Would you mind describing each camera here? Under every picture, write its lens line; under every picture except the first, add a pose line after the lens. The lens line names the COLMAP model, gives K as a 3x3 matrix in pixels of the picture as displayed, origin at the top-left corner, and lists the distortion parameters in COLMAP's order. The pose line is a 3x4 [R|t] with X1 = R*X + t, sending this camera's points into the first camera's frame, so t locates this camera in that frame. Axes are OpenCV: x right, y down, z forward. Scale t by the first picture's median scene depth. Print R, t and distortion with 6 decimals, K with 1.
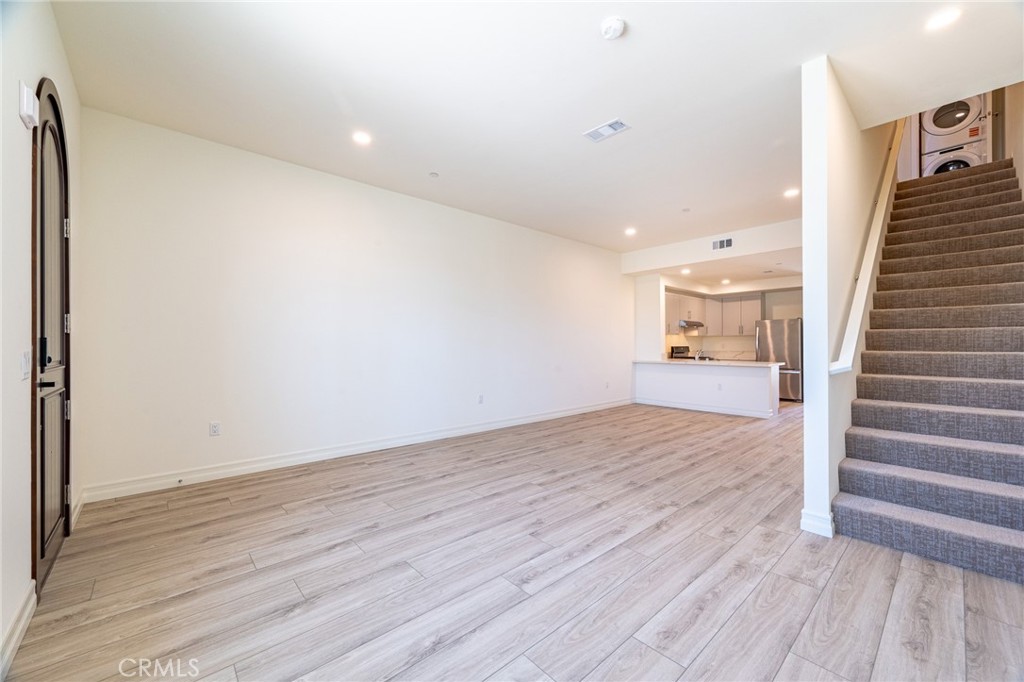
lens RADIAL K [[401.2, 0, 513.3], [0, 401.2, 343.3], [0, 0, 1]] dist [-0.001286, -0.000168]
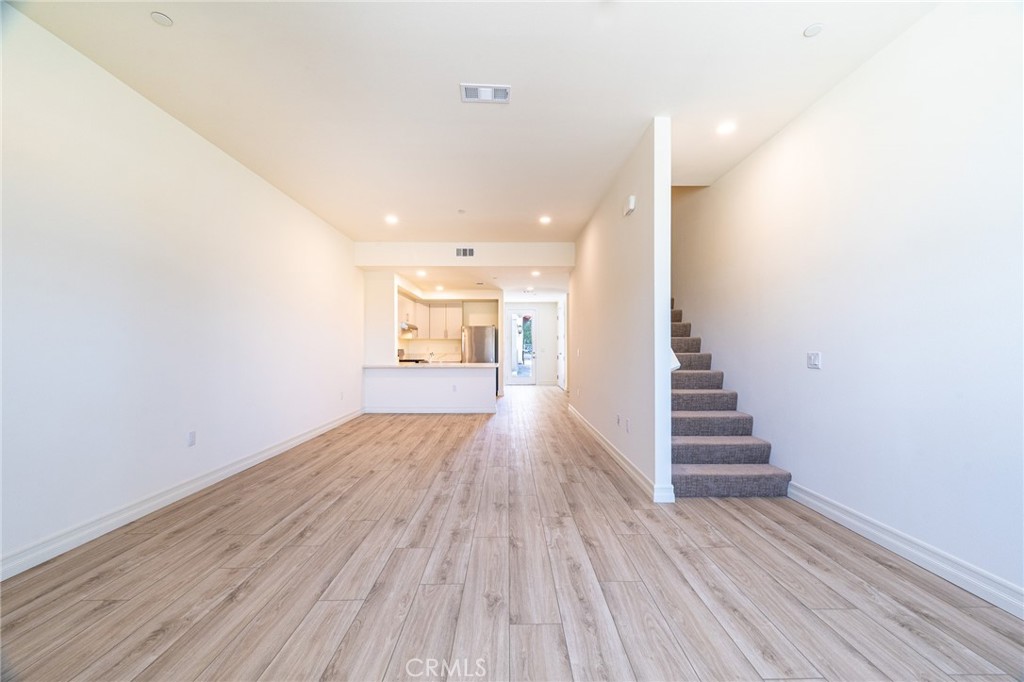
lens RADIAL K [[401.2, 0, 515.4], [0, 401.2, 344.6], [0, 0, 1]] dist [-0.001286, -0.000168]
pose [[0.658344, 0.005563, 0.752696, -0.344300], [-0.003247, 0.999984, -0.004550, -0.001125], [-0.752710, 0.000551, 0.658352, 0.388770]]
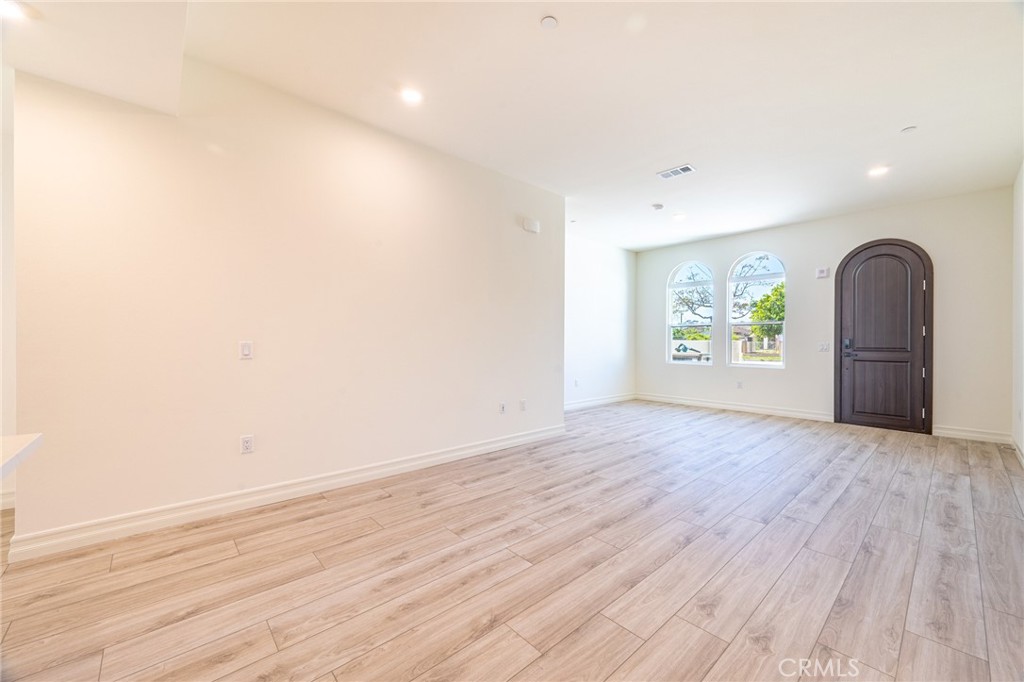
lens RADIAL K [[401.2, 0, 512.9], [0, 401.2, 342.5], [0, 0, 1]] dist [-0.001286, -0.000168]
pose [[-0.999997, -0.002052, 0.001192, 0.724668], [-0.002055, 0.999994, -0.002863, 0.013919], [-0.001186, -0.002865, -0.999995, 2.207093]]
